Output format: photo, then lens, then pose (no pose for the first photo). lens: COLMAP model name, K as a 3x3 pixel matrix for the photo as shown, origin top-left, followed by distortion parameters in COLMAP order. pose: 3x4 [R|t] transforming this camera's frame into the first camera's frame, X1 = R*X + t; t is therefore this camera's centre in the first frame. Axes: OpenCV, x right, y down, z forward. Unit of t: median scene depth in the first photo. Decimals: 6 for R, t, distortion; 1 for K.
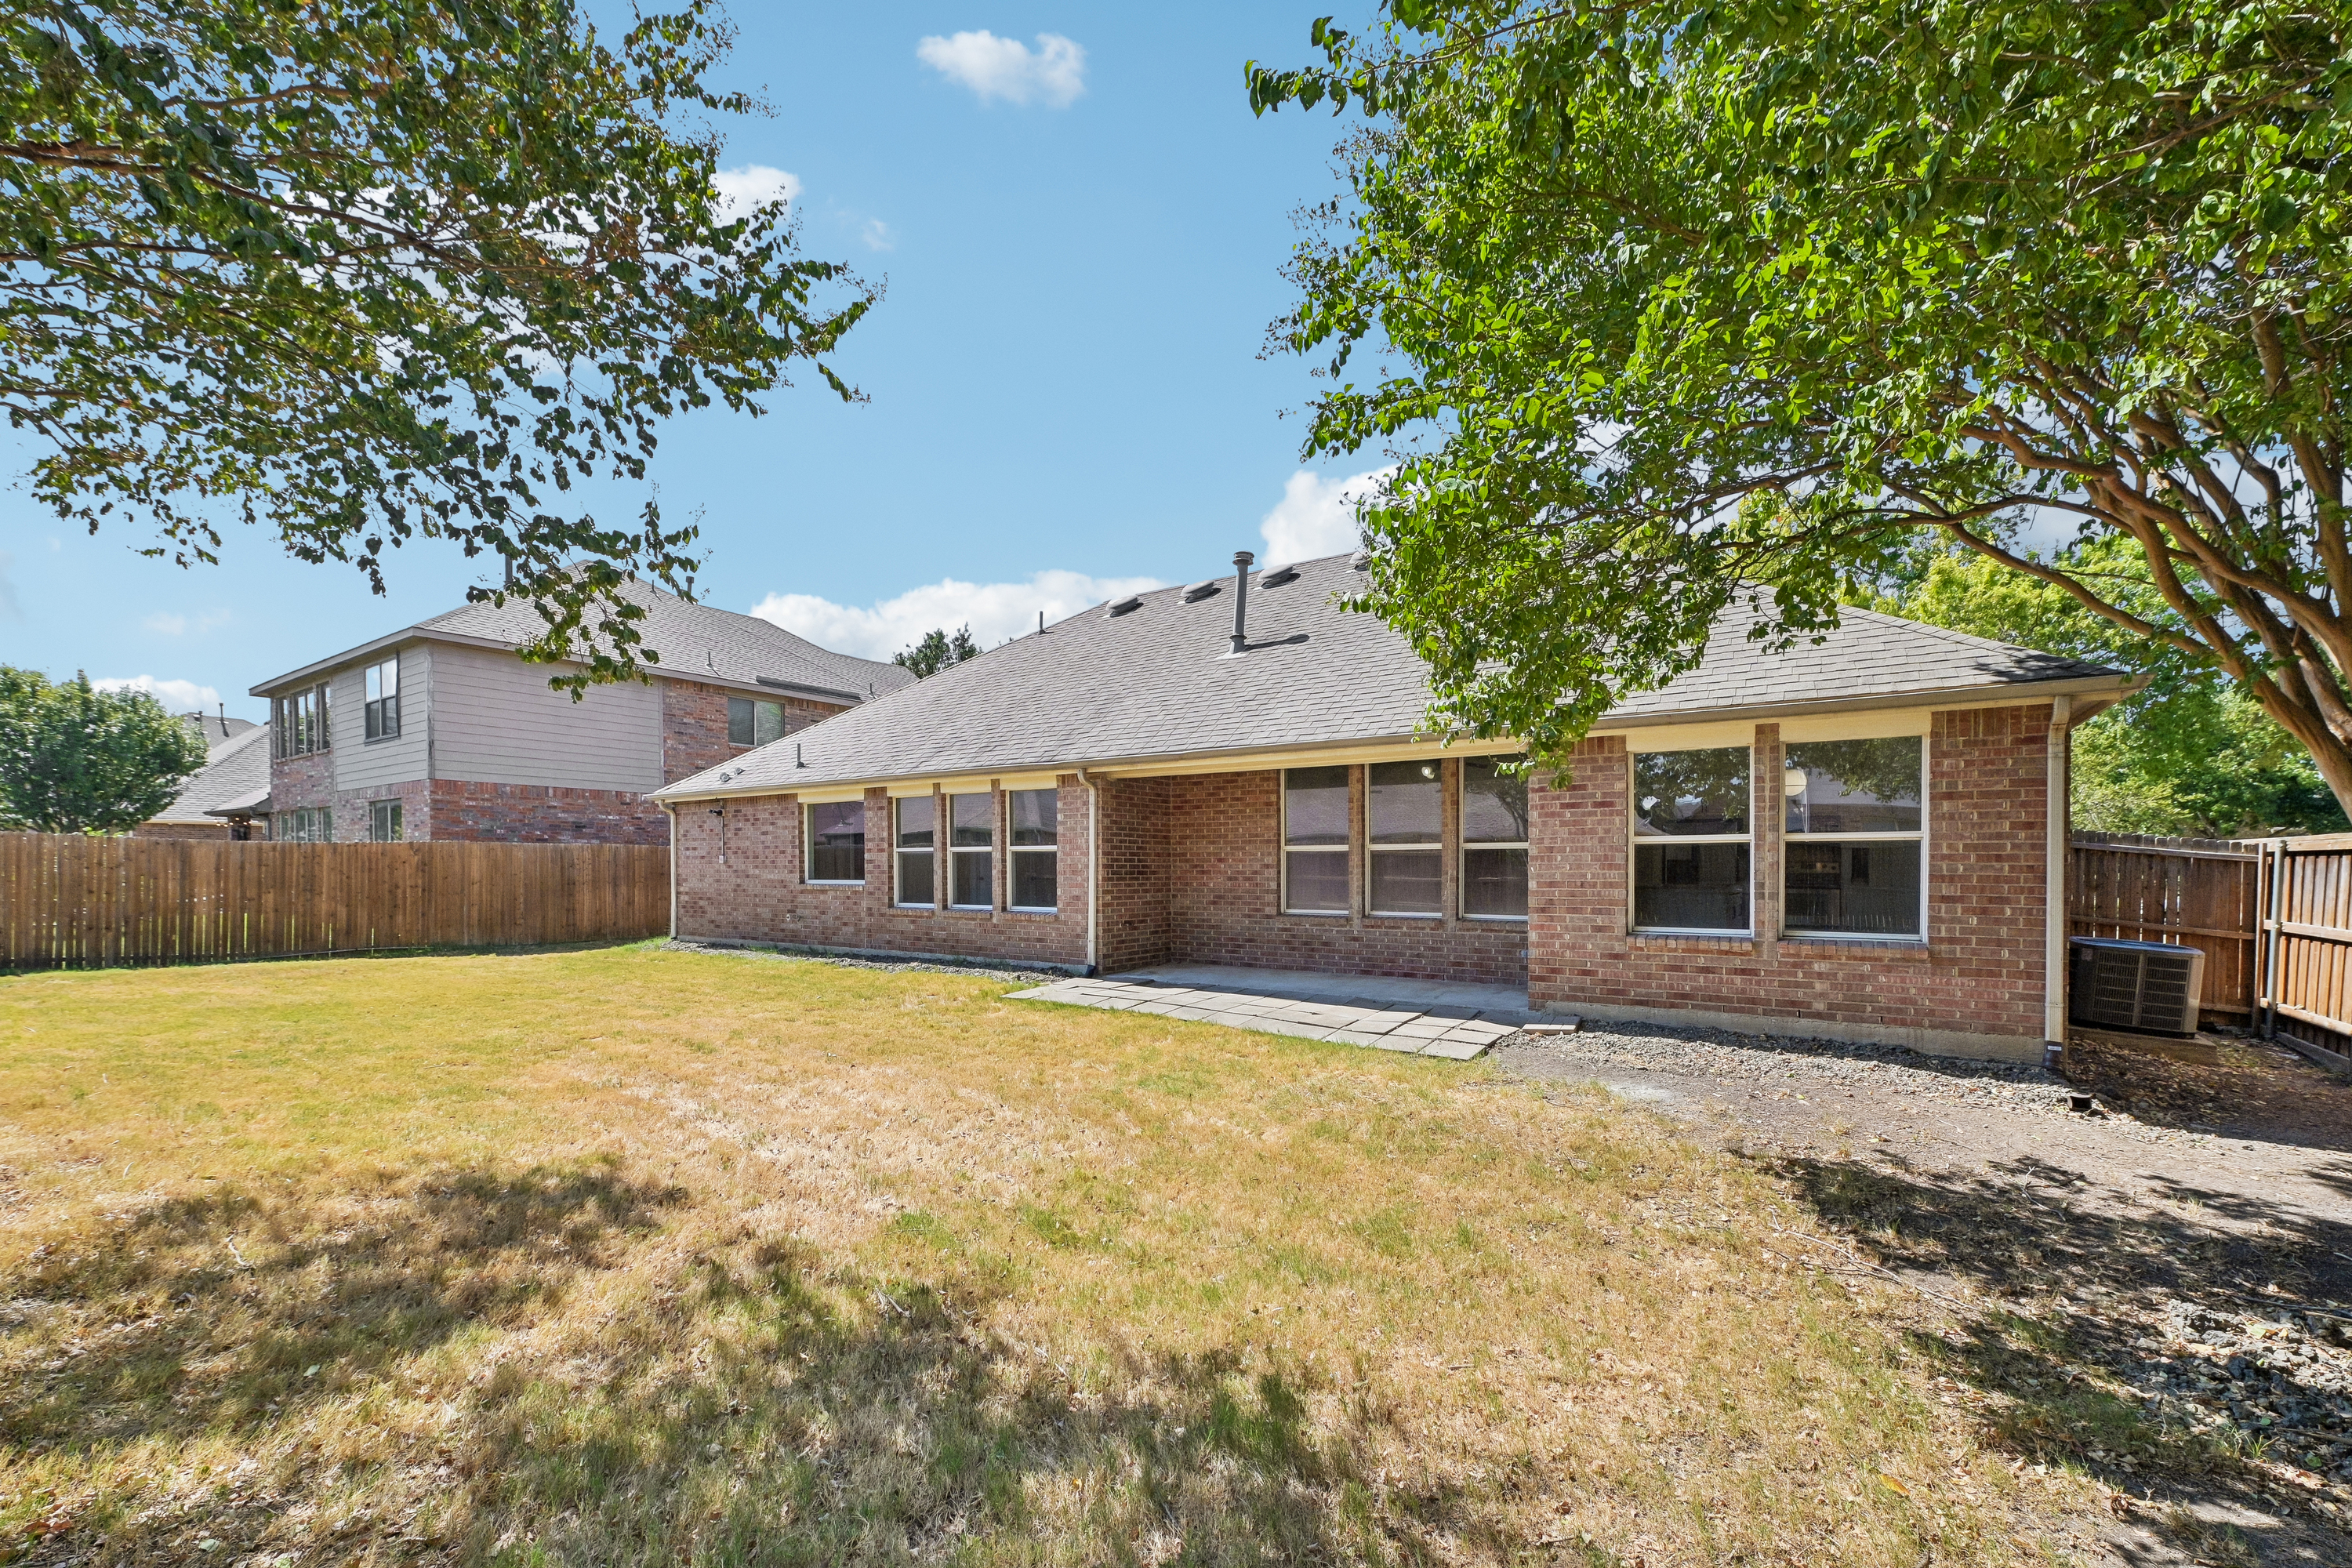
lens RADIAL K [[917.0, 0, 1190.4], [0, 917.0, 848.0], [0, 0, 1]] dist [-0.002311, -0.000126]
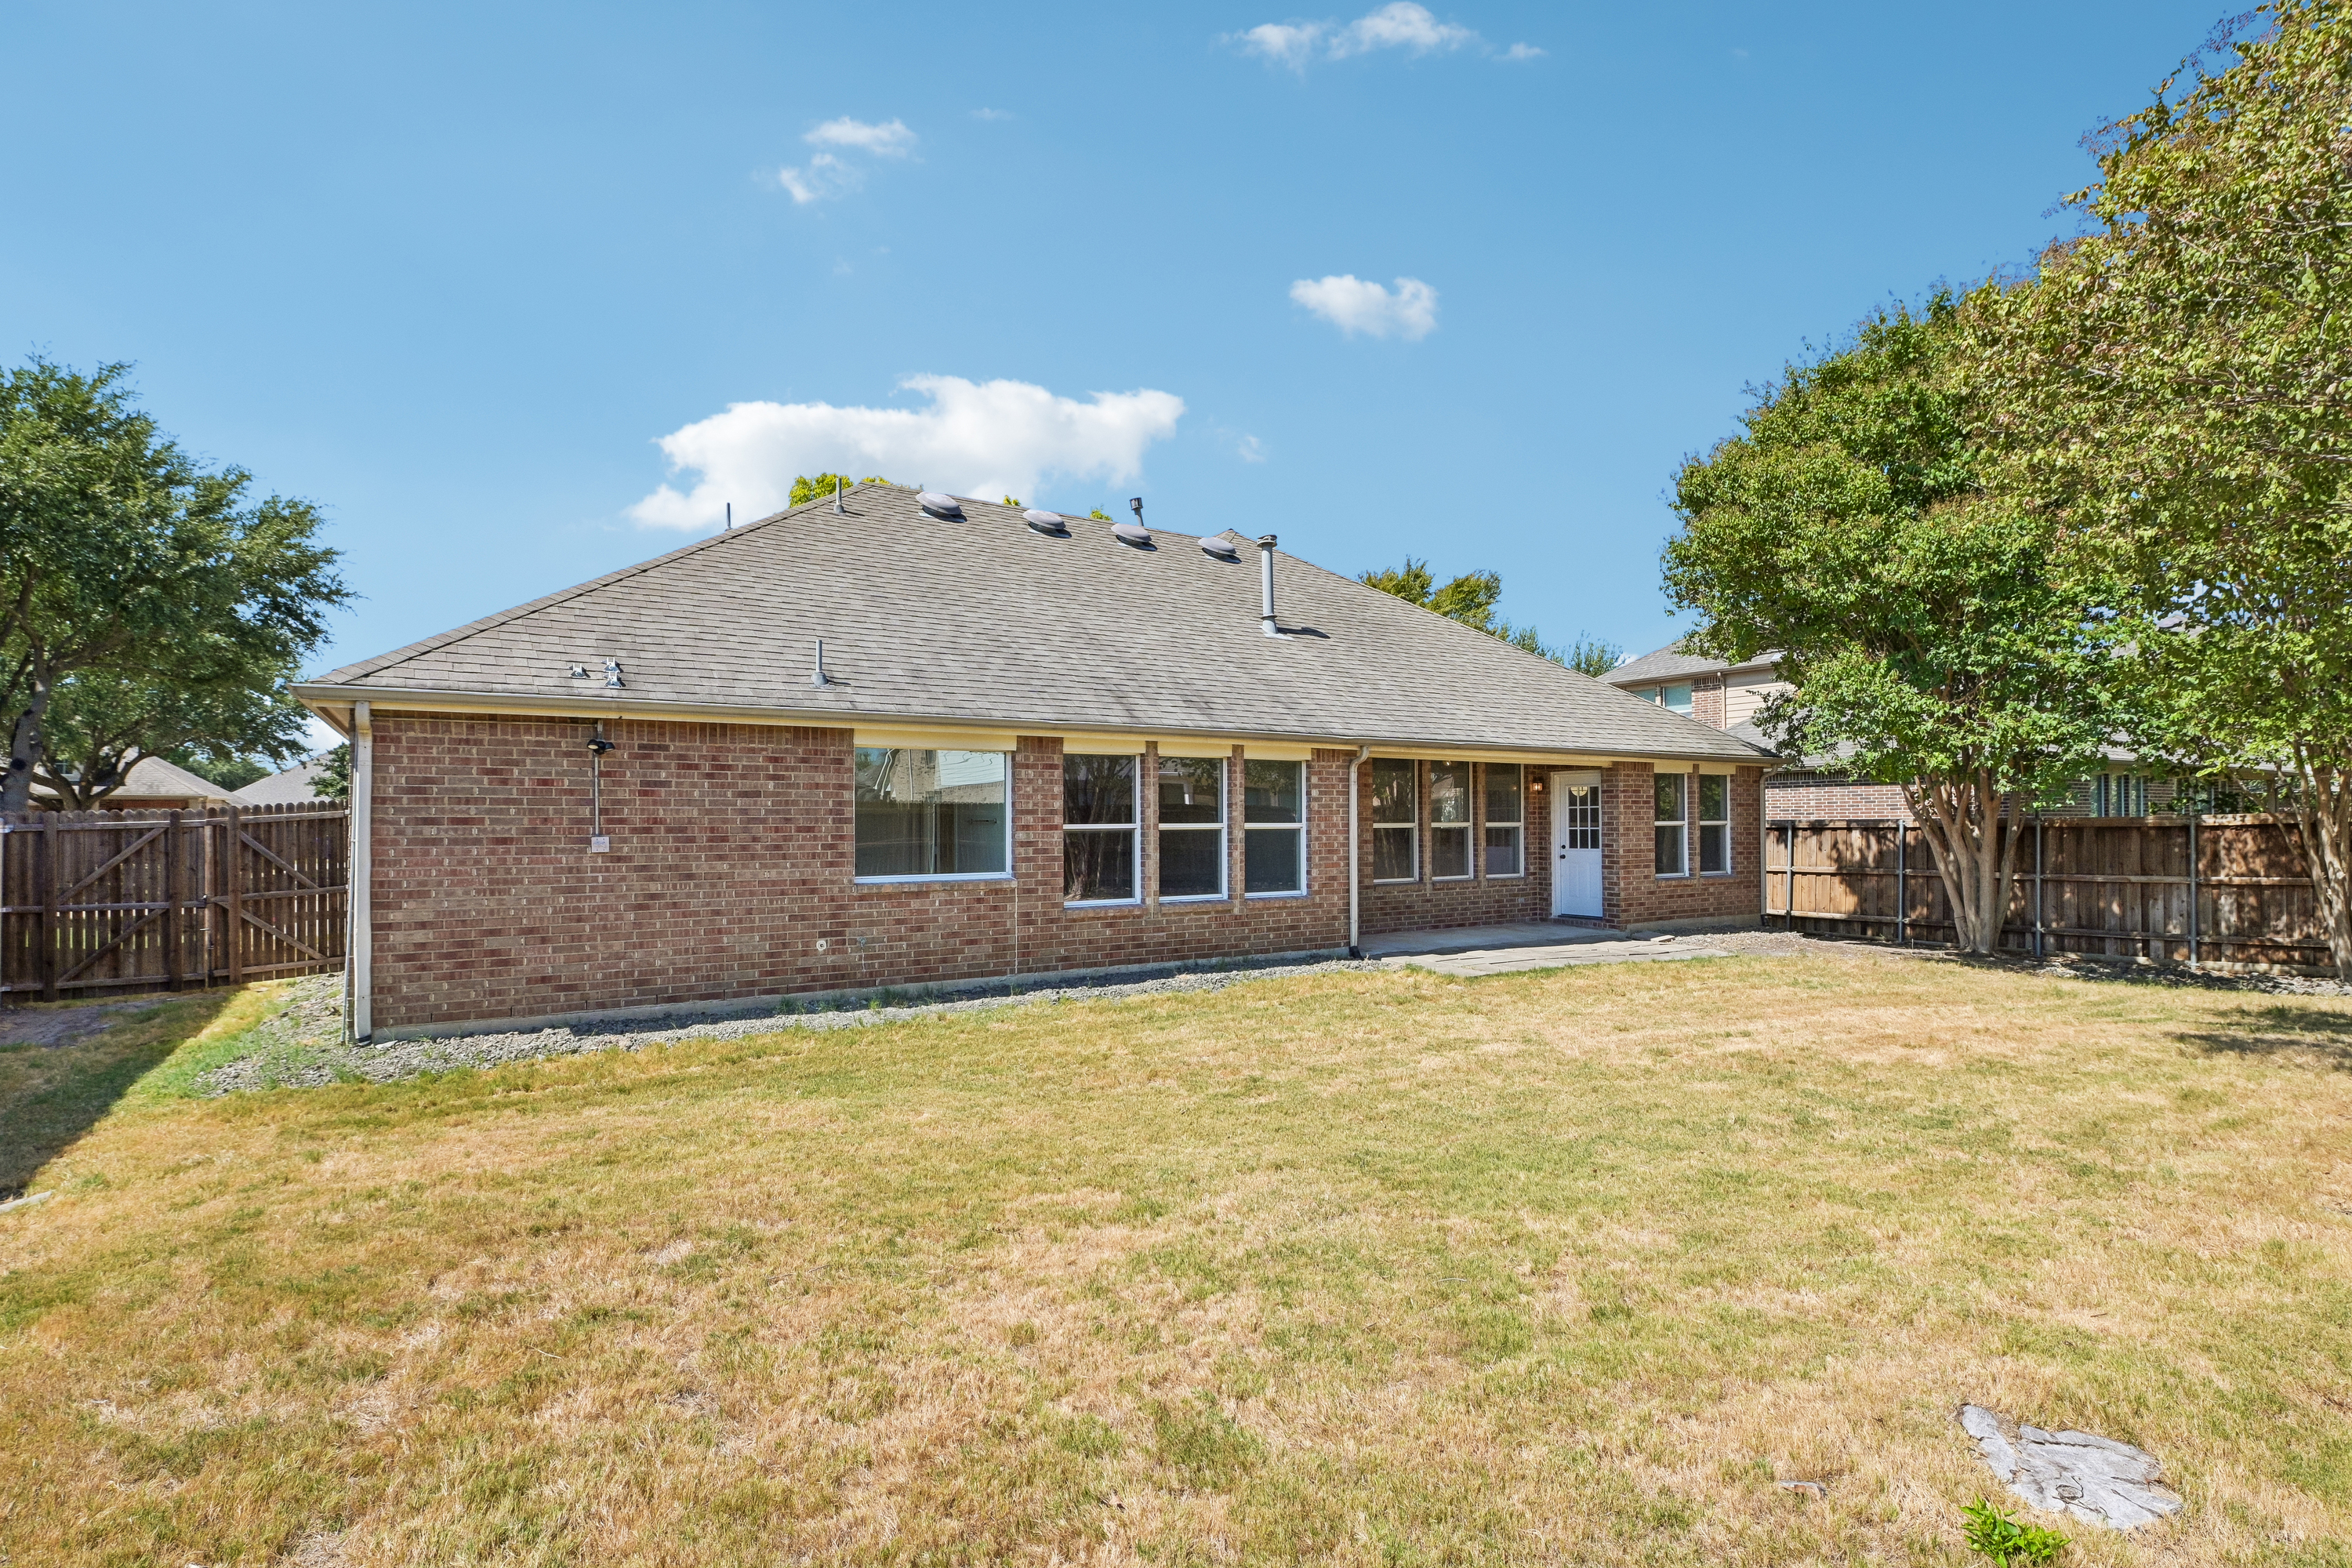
lens RADIAL K [[1105.6, 0, 1177.9], [0, 1105.6, 776.3], [0, 0, 1]] dist [0.004092, 0.000237]
pose [[0.420015, 0.040123, 0.906630, -1.159603], [-0.009743, 0.999164, -0.039705, -0.004262], [-0.907465, 0.007844, 0.420055, 0.614108]]
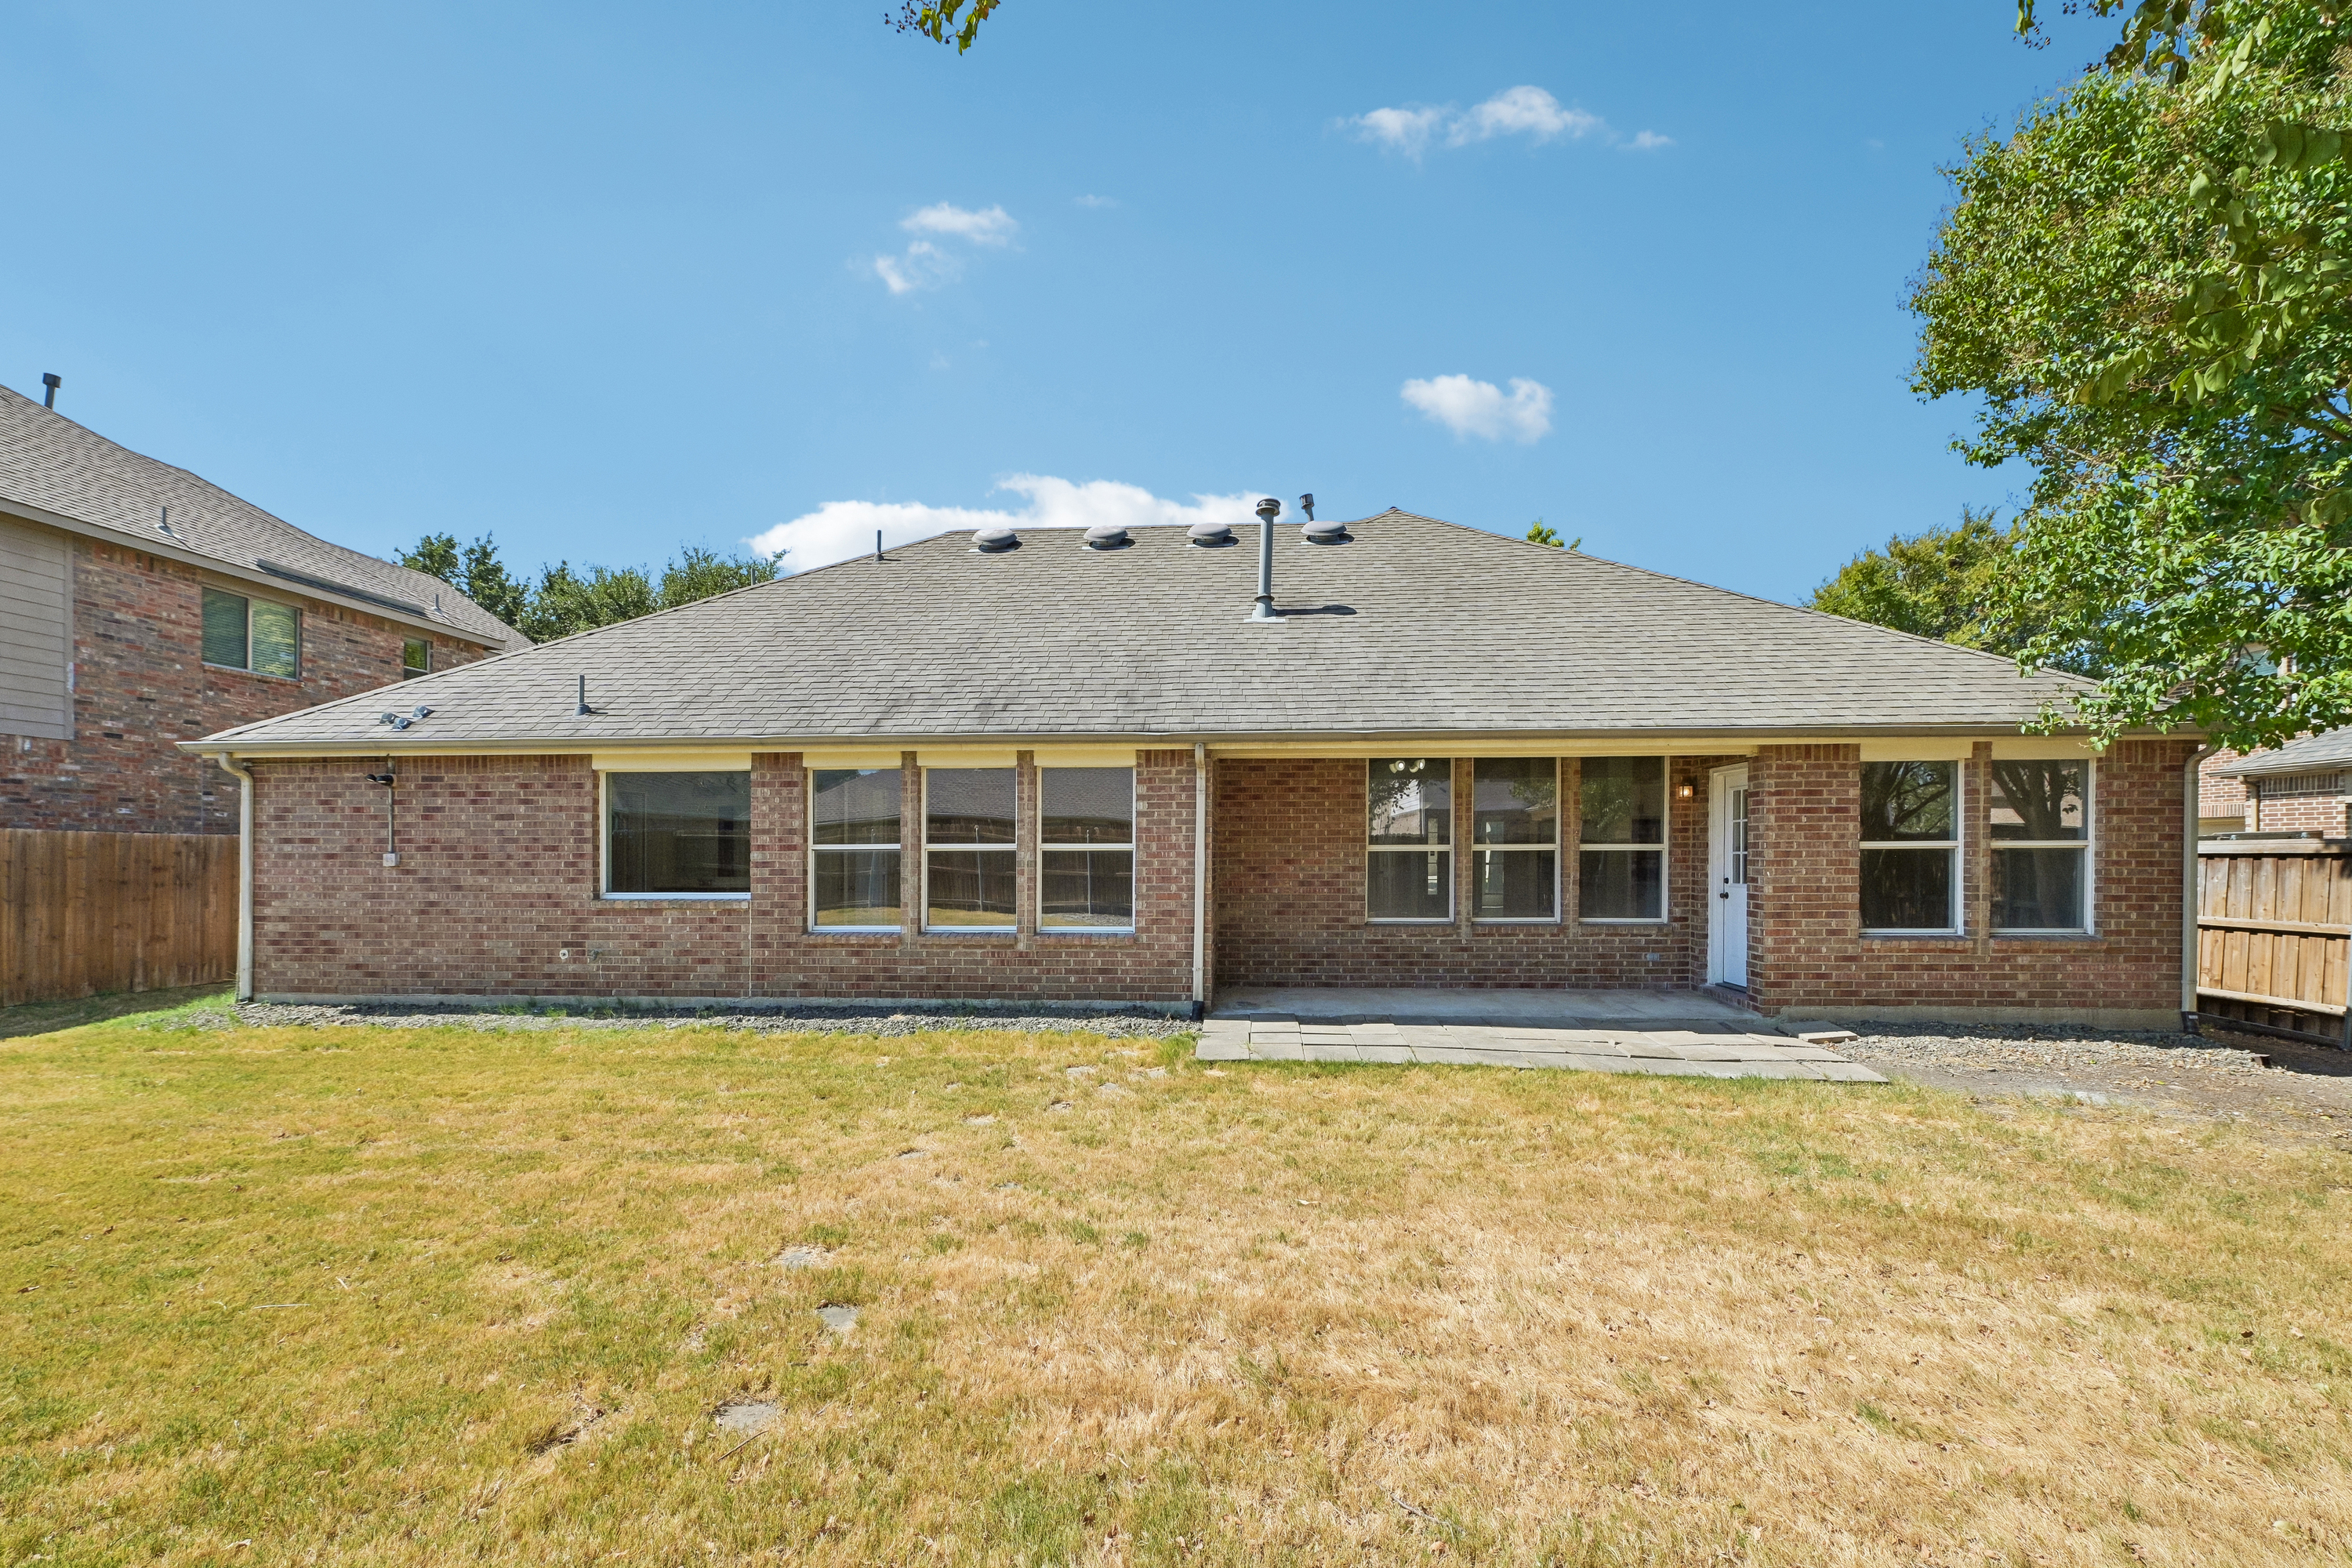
lens RADIAL K [[917.0, 0, 1190.4], [0, 917.0, 848.0], [0, 0, 1]] dist [-0.002311, -0.000126]
pose [[0.872669, 0.002453, 0.488306, -0.447578], [-0.007986, 0.999925, 0.009248, -0.006166], [-0.488246, -0.011970, 0.872624, 0.306457]]
